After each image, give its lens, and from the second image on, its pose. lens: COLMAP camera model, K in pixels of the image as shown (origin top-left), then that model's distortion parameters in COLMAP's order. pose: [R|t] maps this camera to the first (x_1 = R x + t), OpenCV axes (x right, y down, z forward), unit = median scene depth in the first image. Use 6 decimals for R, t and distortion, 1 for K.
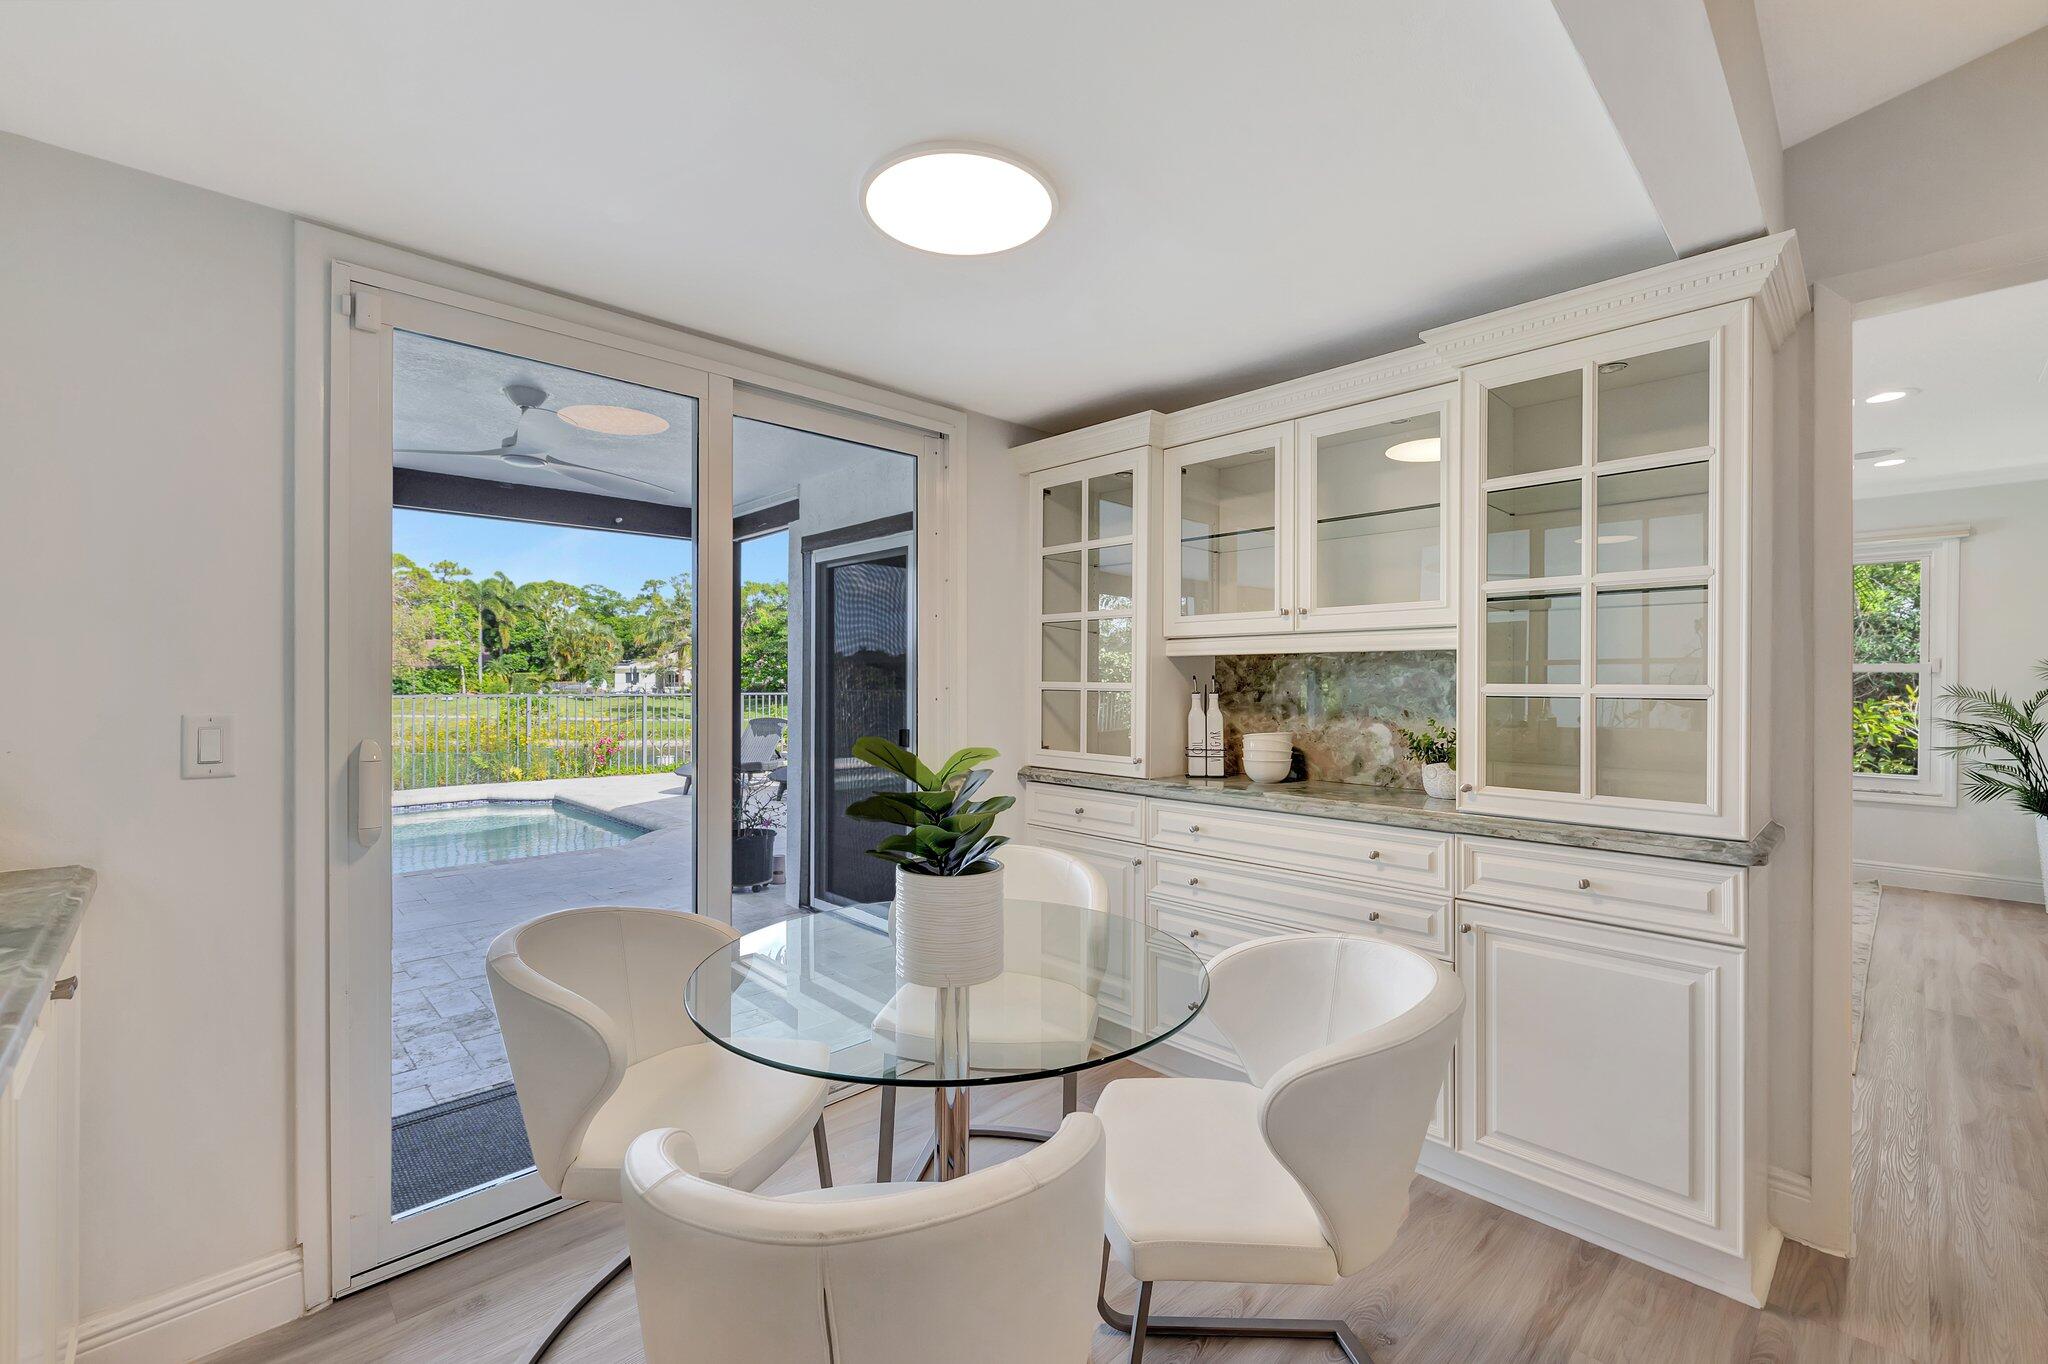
lens RADIAL K [[859.1, 0, 1008.0], [0, 859.1, 678.7], [0, 0, 1]] dist [-0.002339, -0.000106]
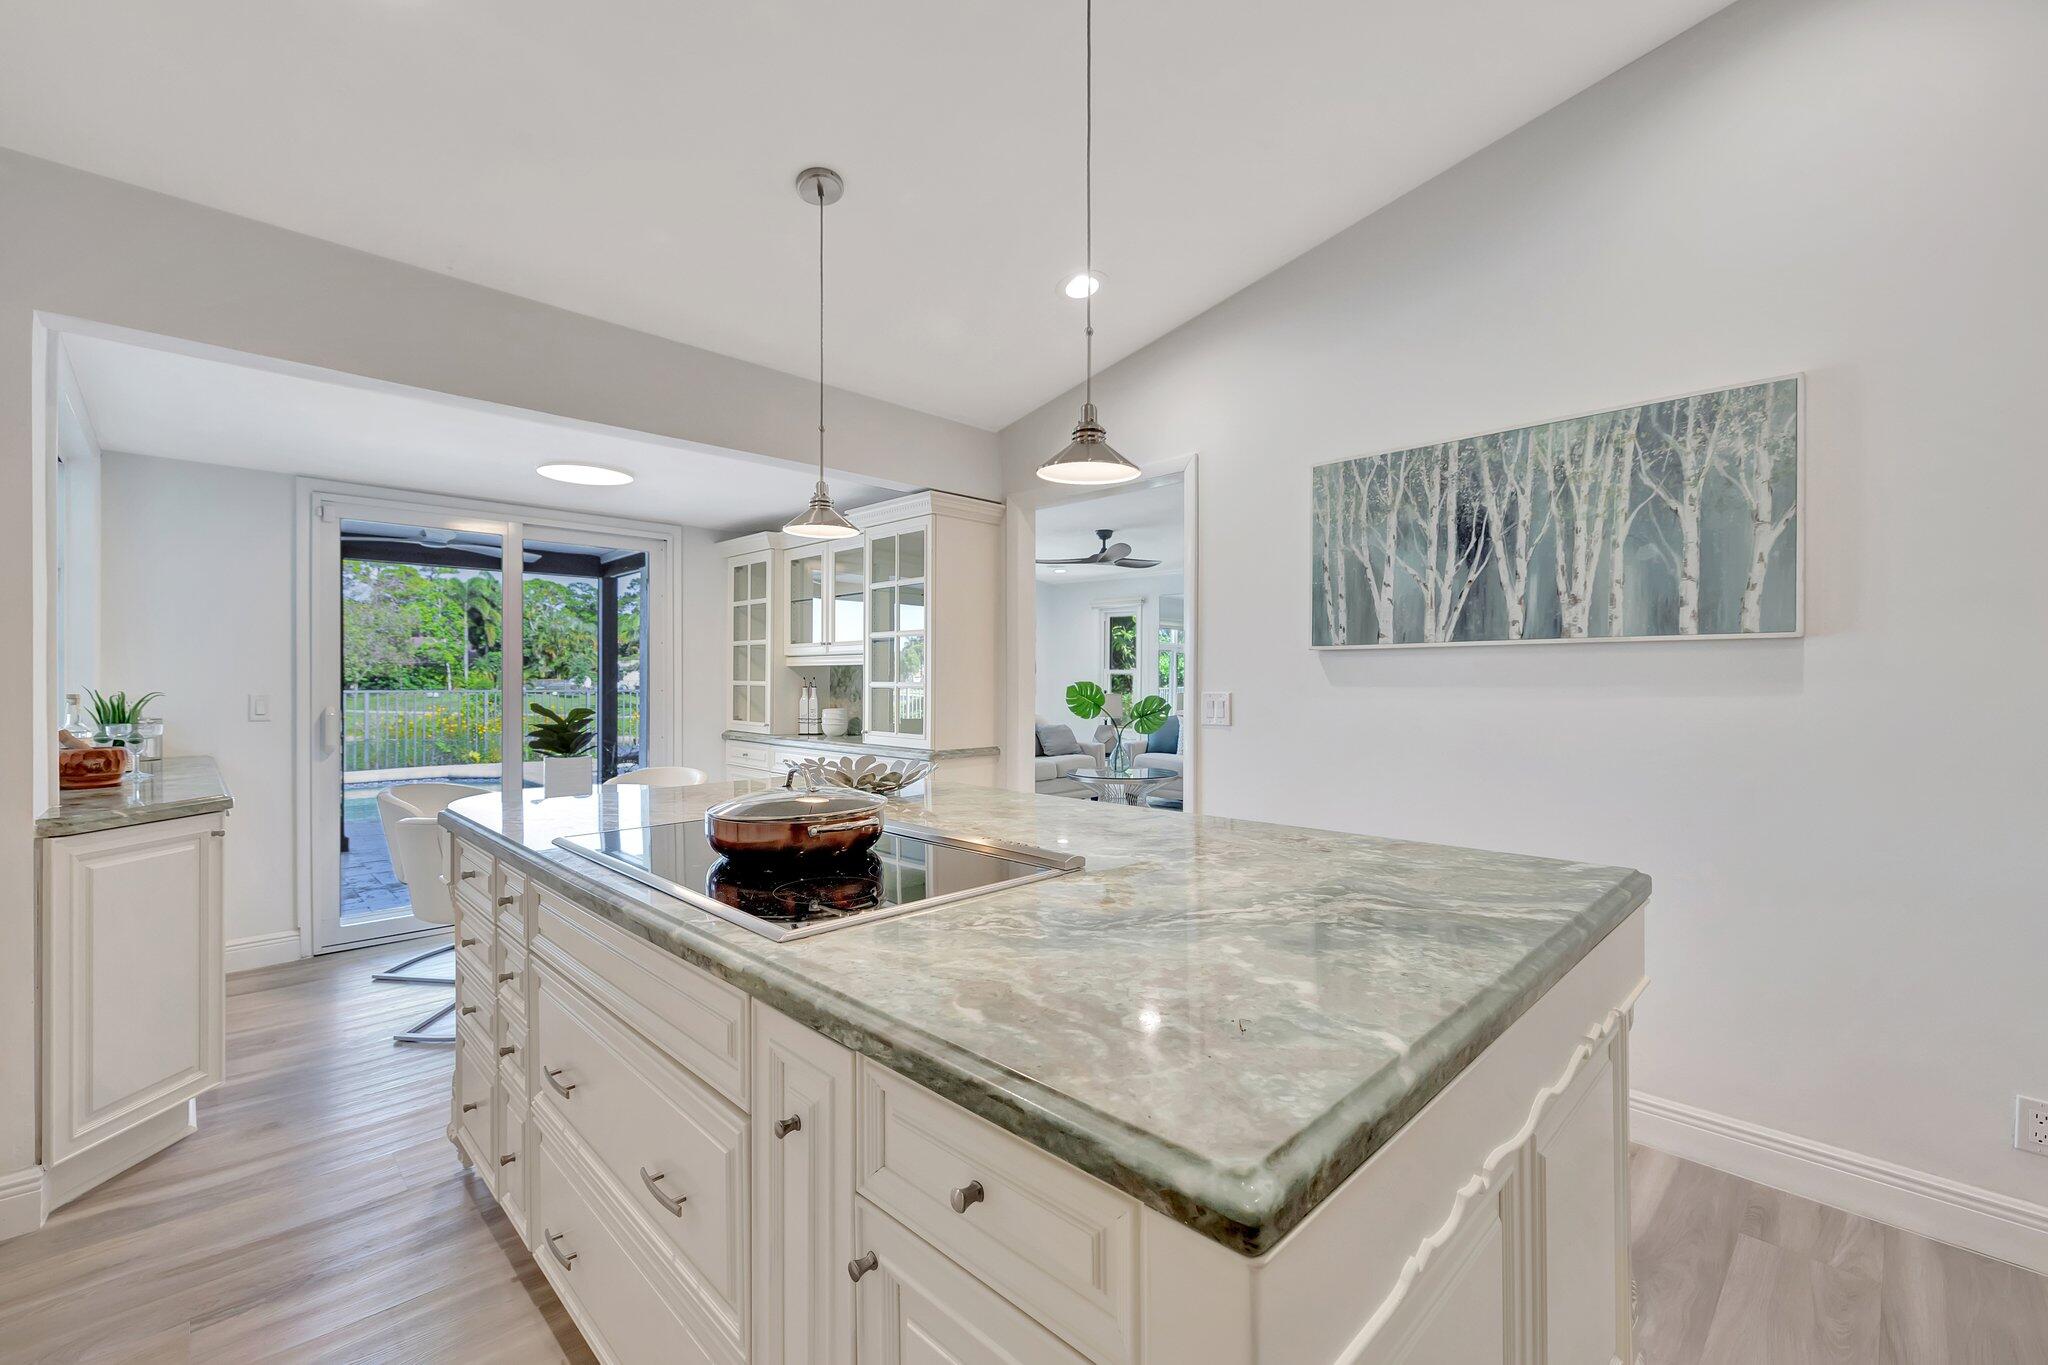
lens RADIAL K [[859.1, 0, 1008.0], [0, 859.1, 679.2], [0, 0, 1]] dist [-0.002339, -0.000106]
pose [[0.999959, 0.001576, 0.008925, 0.590167], [-0.001602, 0.999995, 0.002869, -0.005147], [-0.008920, -0.002884, 0.999956, -0.736276]]
